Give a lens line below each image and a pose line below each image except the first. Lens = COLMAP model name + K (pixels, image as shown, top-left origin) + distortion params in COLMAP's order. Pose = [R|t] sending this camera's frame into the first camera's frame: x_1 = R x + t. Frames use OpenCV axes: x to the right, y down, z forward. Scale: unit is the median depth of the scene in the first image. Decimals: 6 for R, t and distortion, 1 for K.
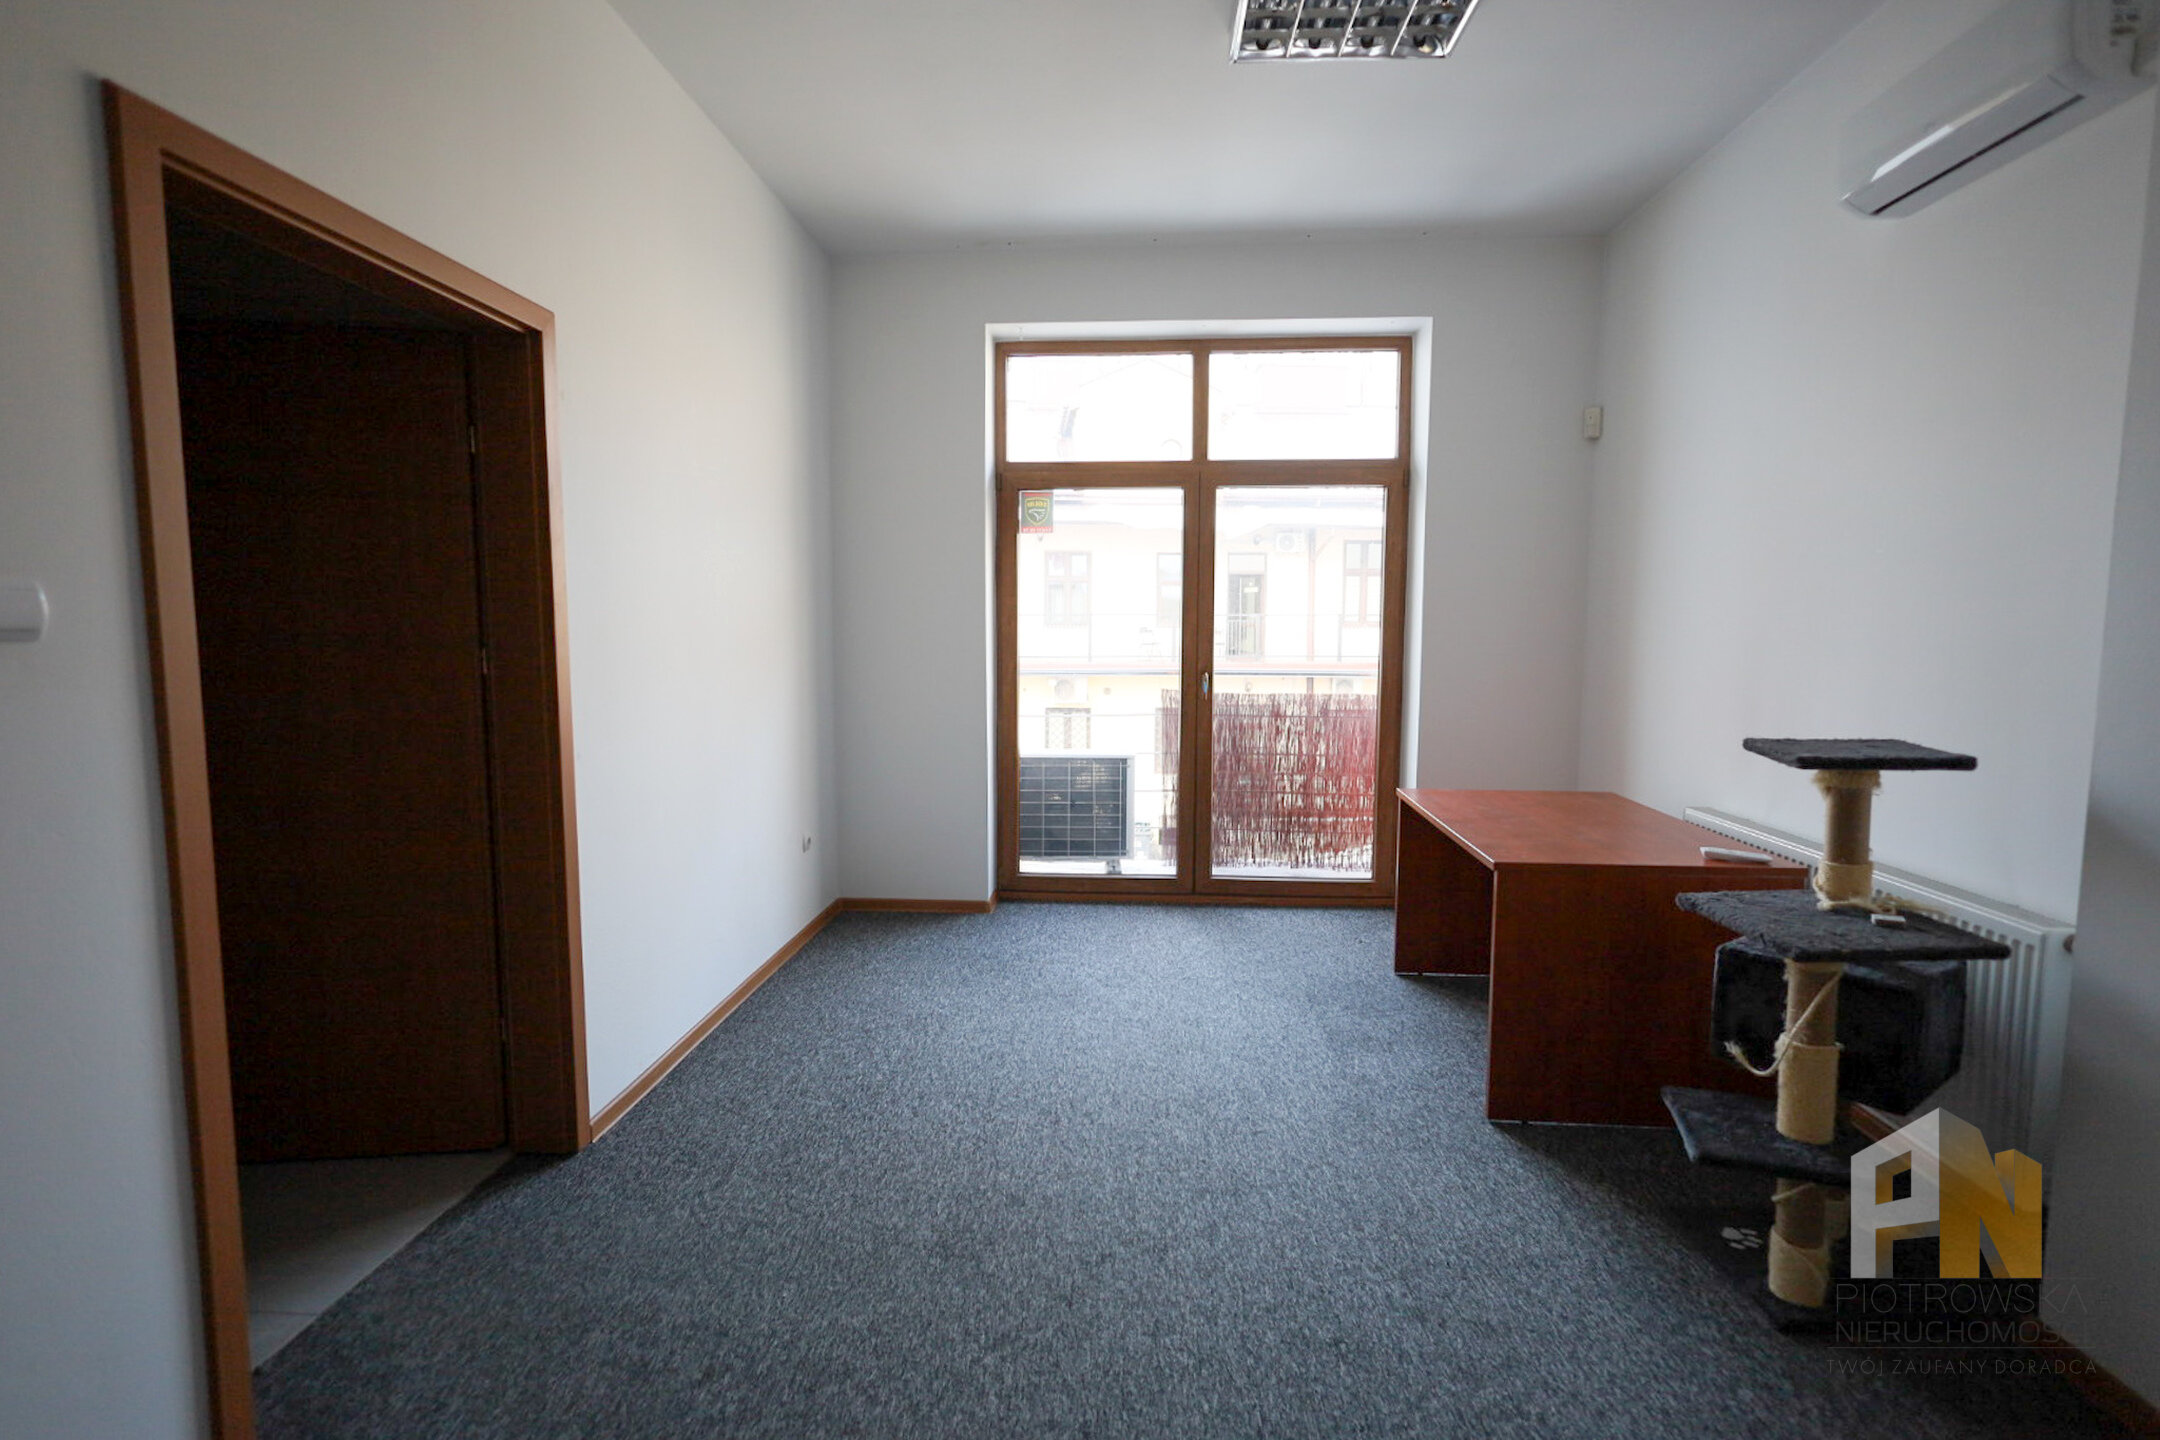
lens RADIAL K [[999.6, 0, 1073.0], [0, 999.6, 712.8], [0, 0, 1]] dist [-0.000679, 0.001035]
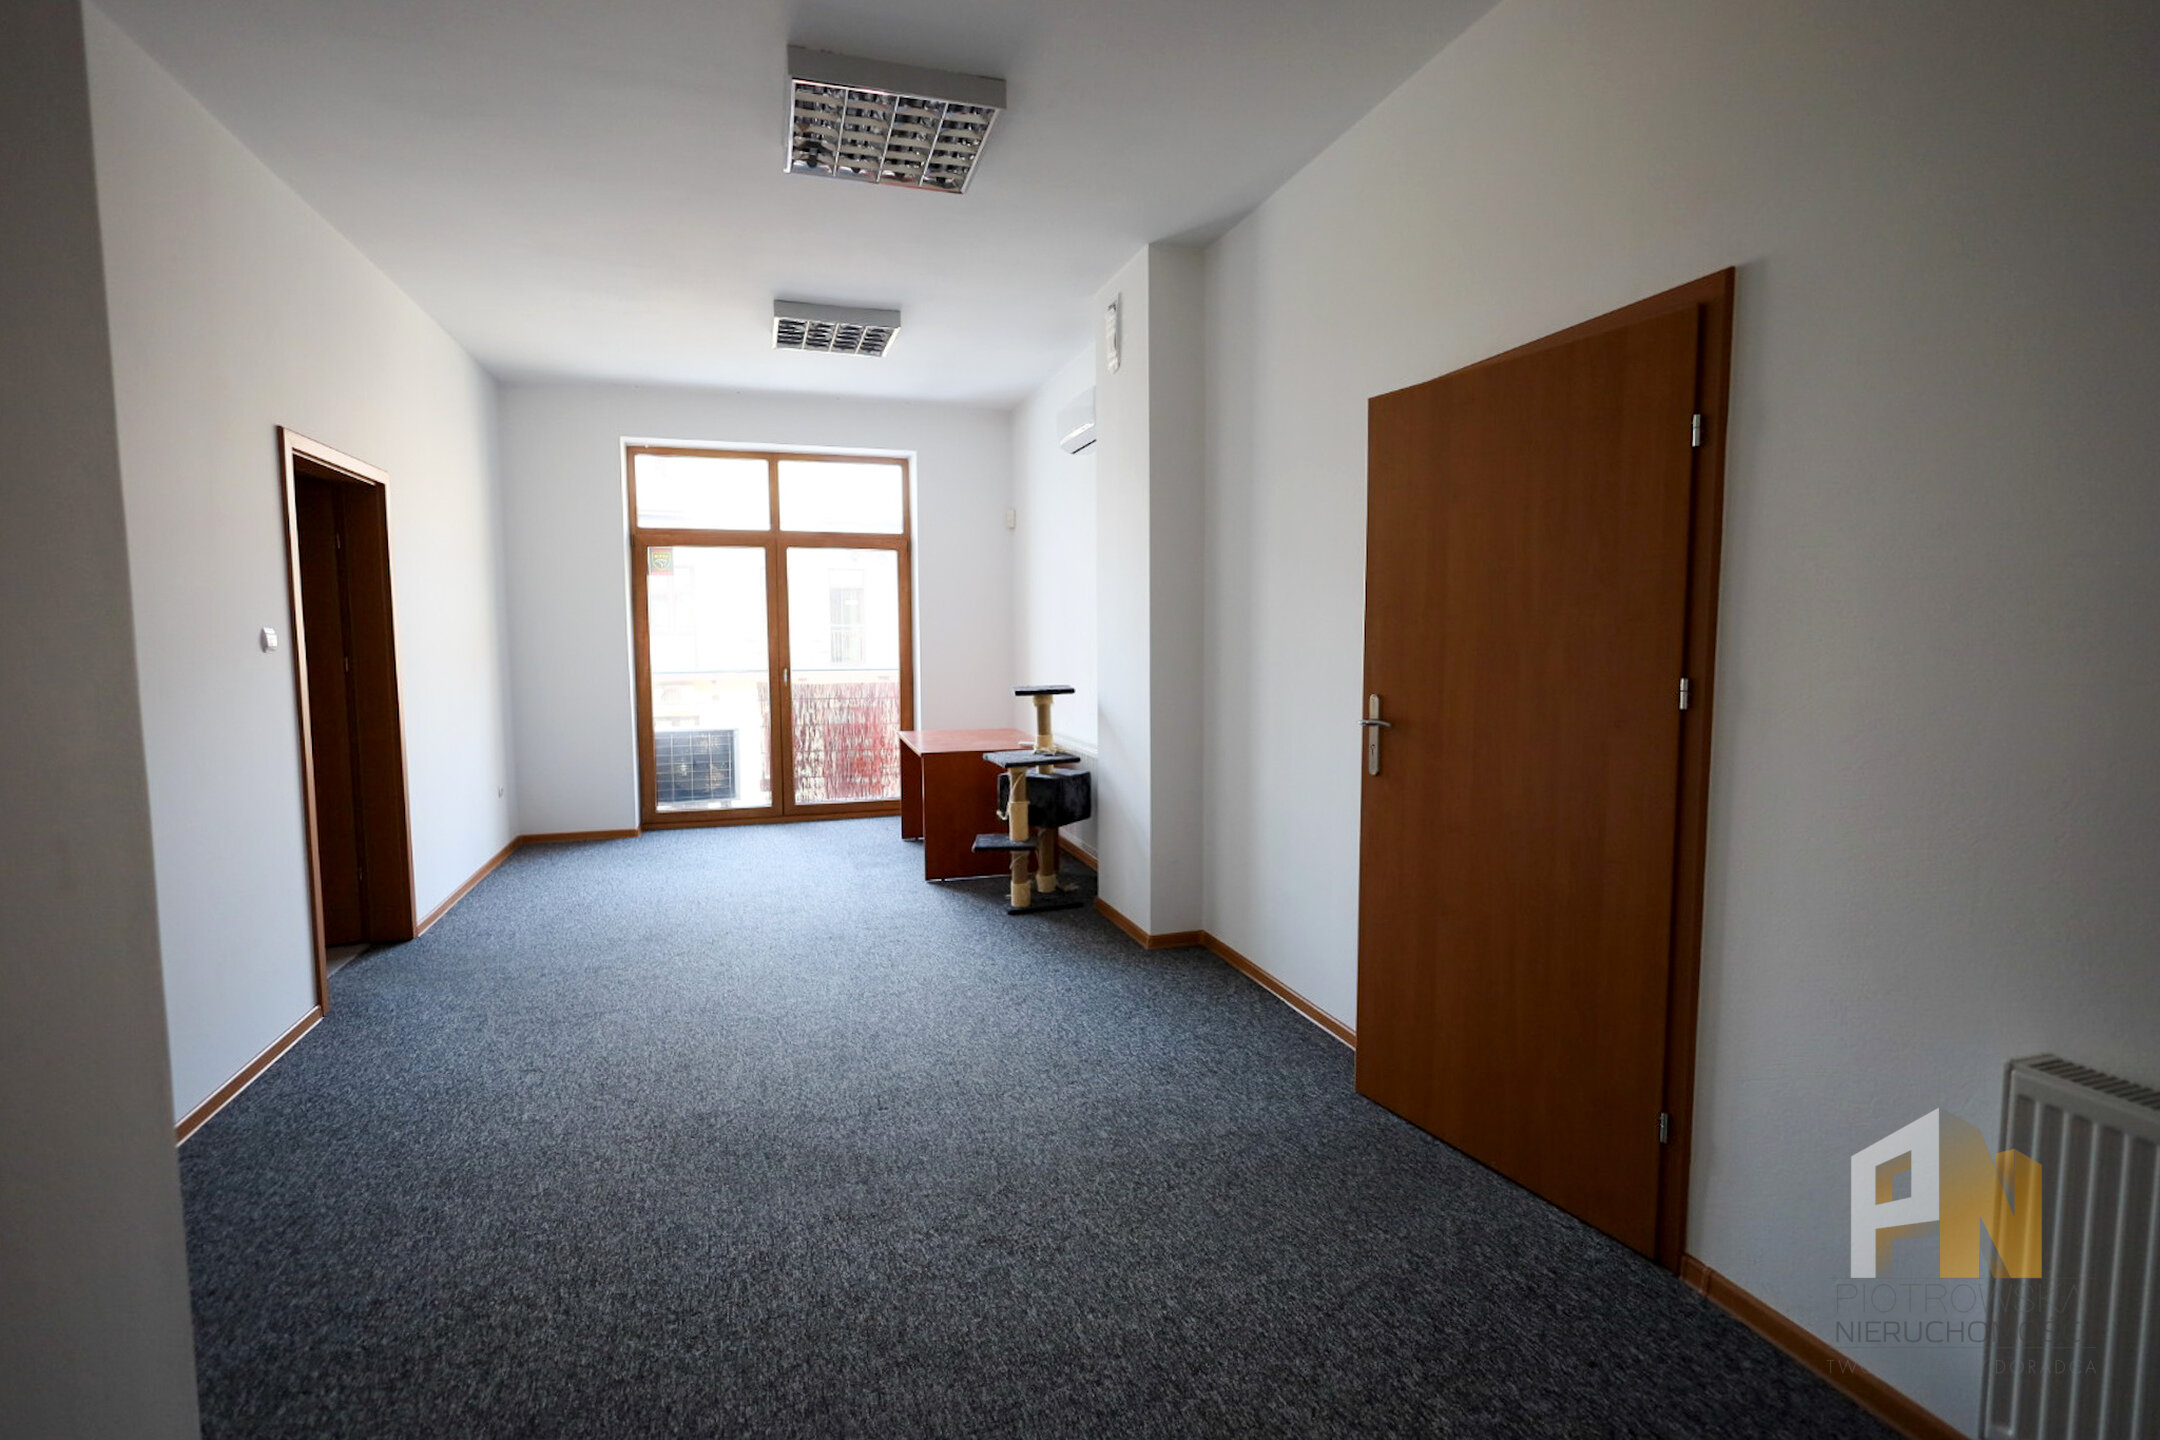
lens RADIAL K [[999.6, 0, 1073.0], [0, 999.6, 712.8], [0, 0, 1]] dist [-0.000679, 0.001035]
pose [[0.928848, -0.037716, 0.368537, -0.024639], [0.041051, 0.999156, -0.001210, 0.047809], [-0.368180, 0.016253, 0.929612, -0.594767]]
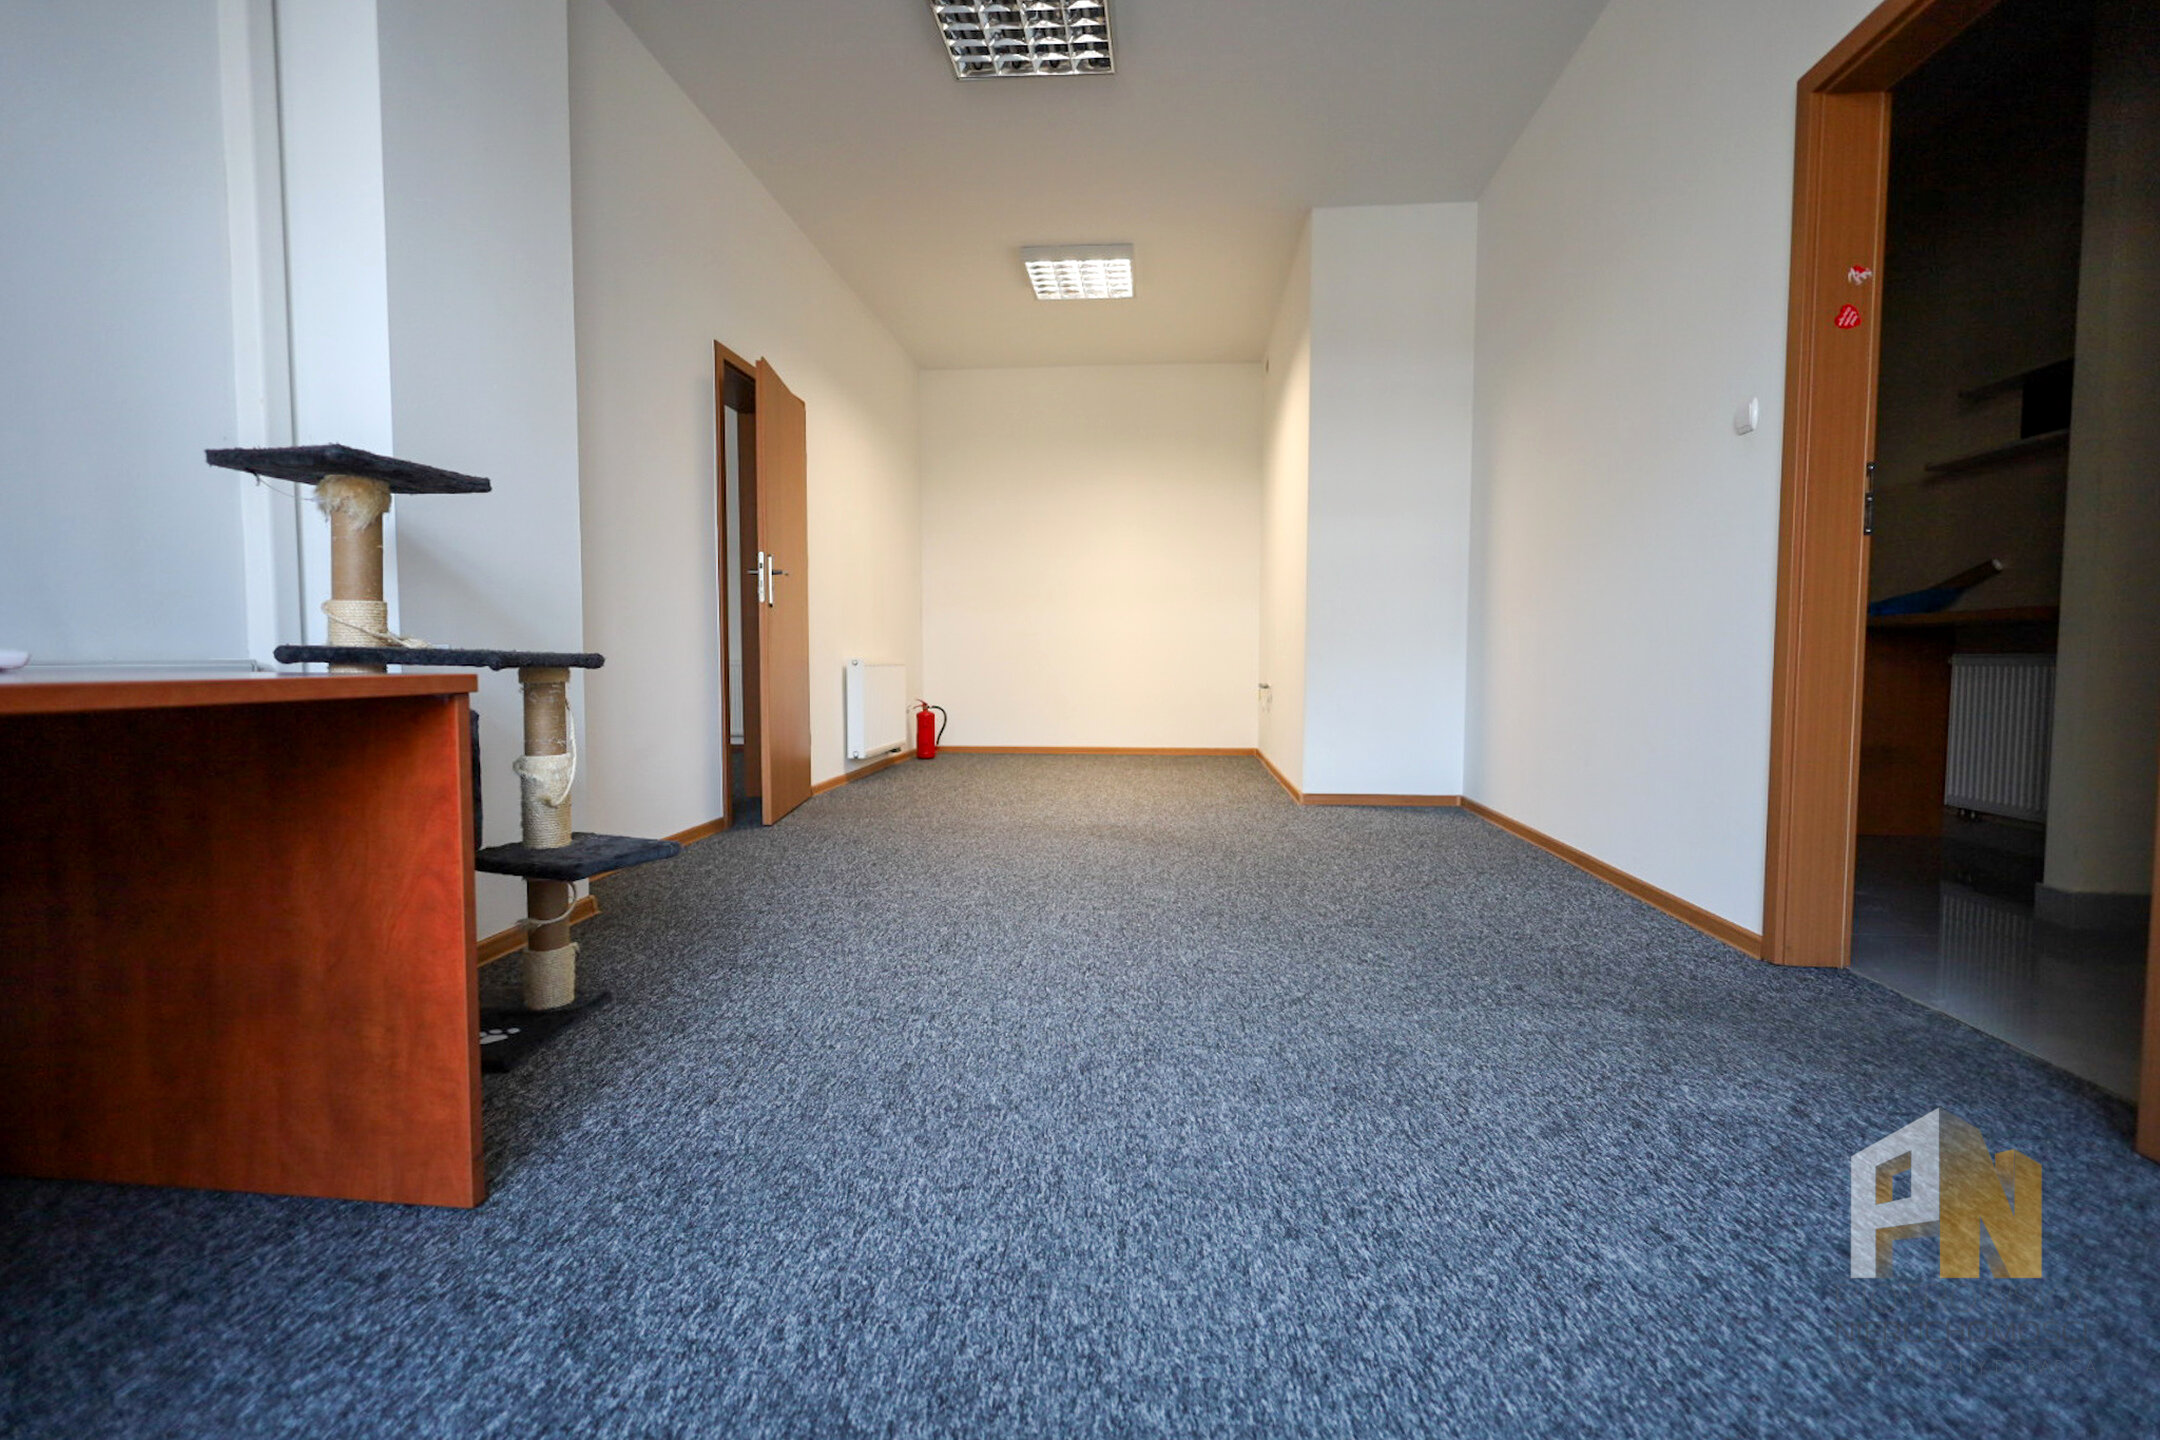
lens RADIAL K [[999.6, 0, 1073.0], [0, 999.6, 712.8], [0, 0, 1]] dist [-0.000679, 0.001035]
pose [[-0.999702, -0.007830, 0.023124, 0.064648], [-0.004569, 0.990443, 0.137847, 0.057560], [-0.023983, 0.137700, -0.990184, 0.850828]]
